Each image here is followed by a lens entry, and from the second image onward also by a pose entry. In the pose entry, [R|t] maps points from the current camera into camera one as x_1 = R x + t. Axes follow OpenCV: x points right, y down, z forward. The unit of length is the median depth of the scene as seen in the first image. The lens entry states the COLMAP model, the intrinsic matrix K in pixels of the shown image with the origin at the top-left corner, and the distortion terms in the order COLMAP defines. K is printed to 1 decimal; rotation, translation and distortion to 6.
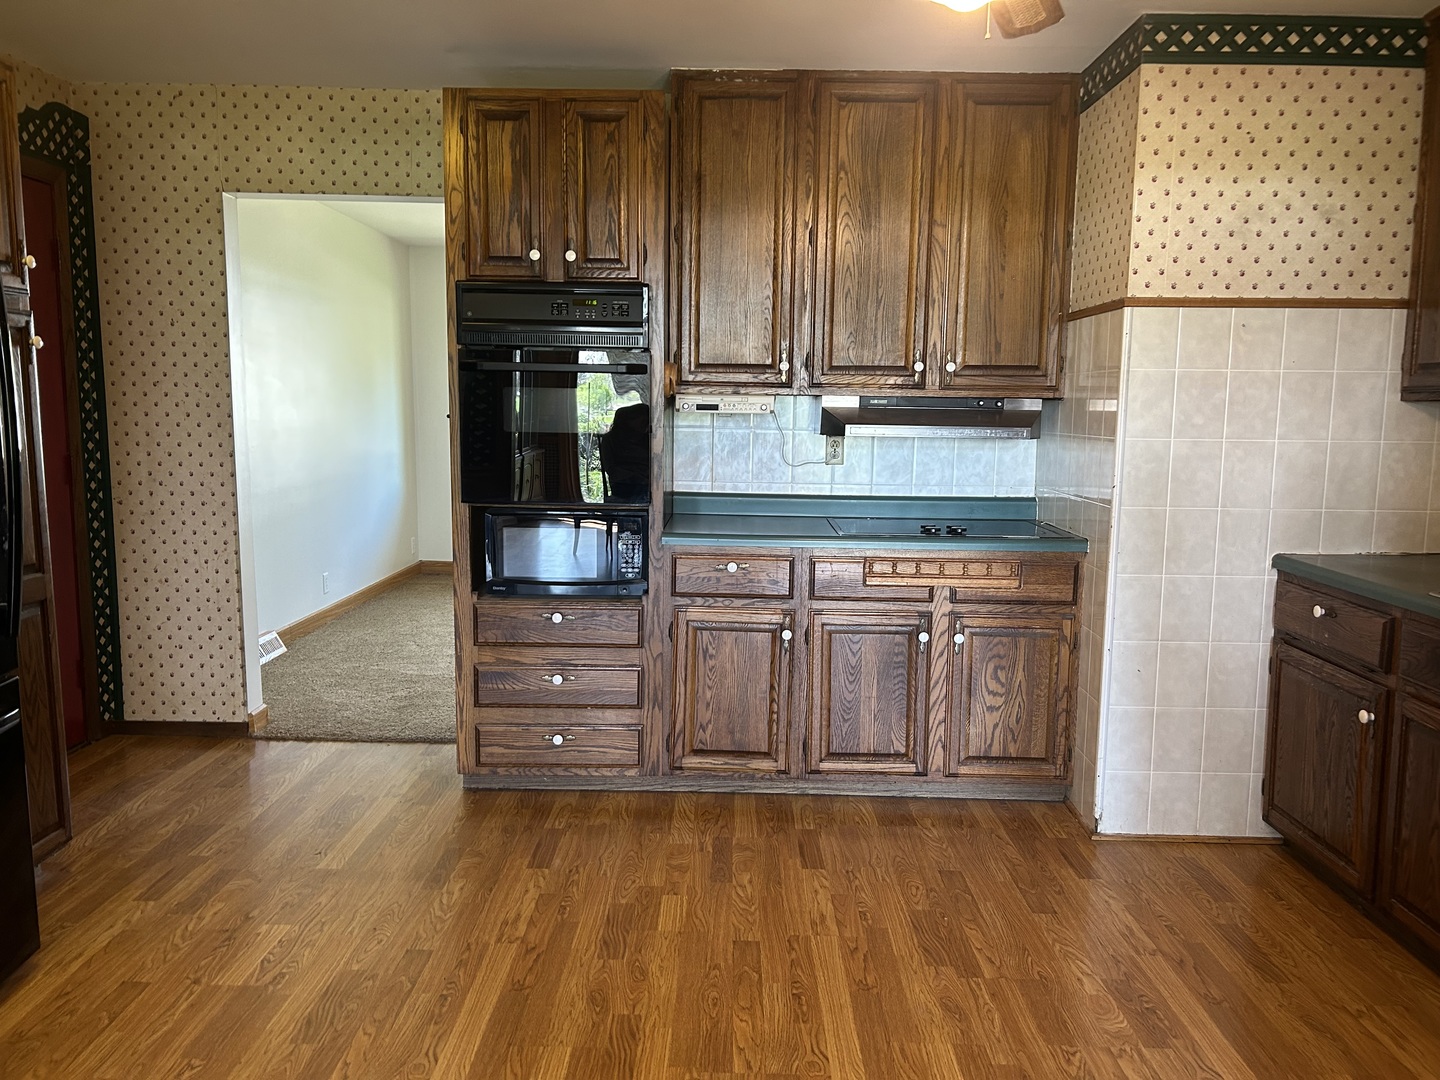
lens RADIAL K [[1079.4, 0, 723.4], [0, 1079.4, 552.8], [0, 0, 1]] dist [0.059836, -0.072597]
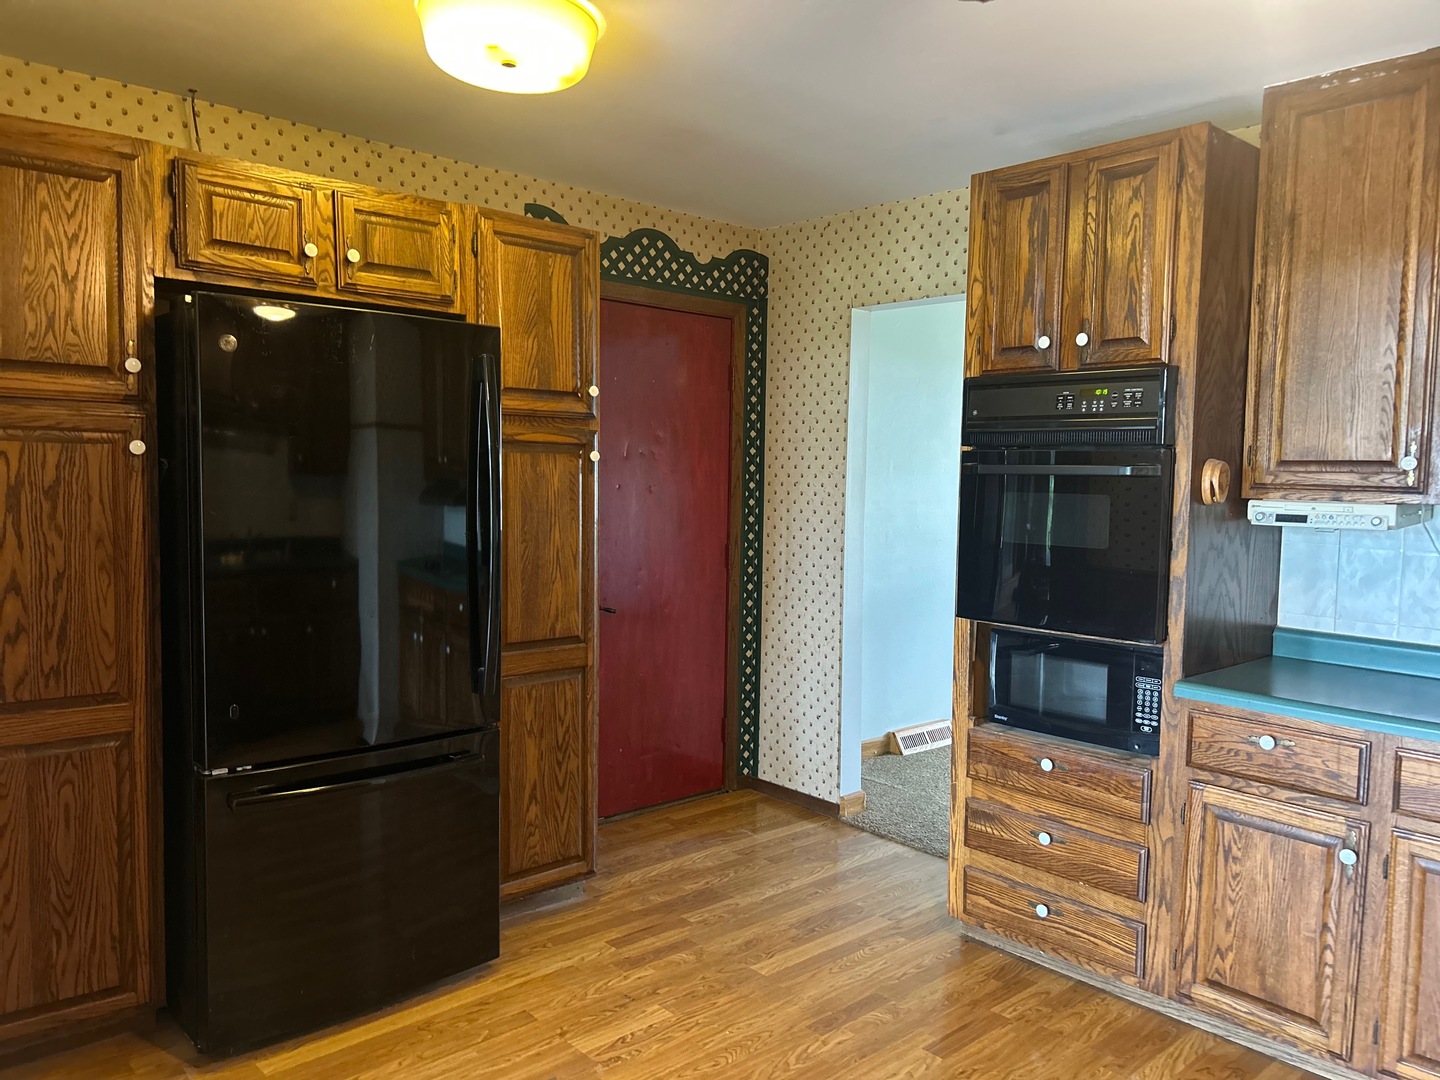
lens RADIAL K [[1079.4, 0, 718.7], [0, 1079.4, 553.0], [0, 0, 1]] dist [0.059836, -0.072597]
pose [[0.682181, 0.053089, -0.729253, 0.272645], [-0.106246, 0.993972, -0.027028, -0.051873], [0.723423, 0.095919, 0.683710, 0.217501]]
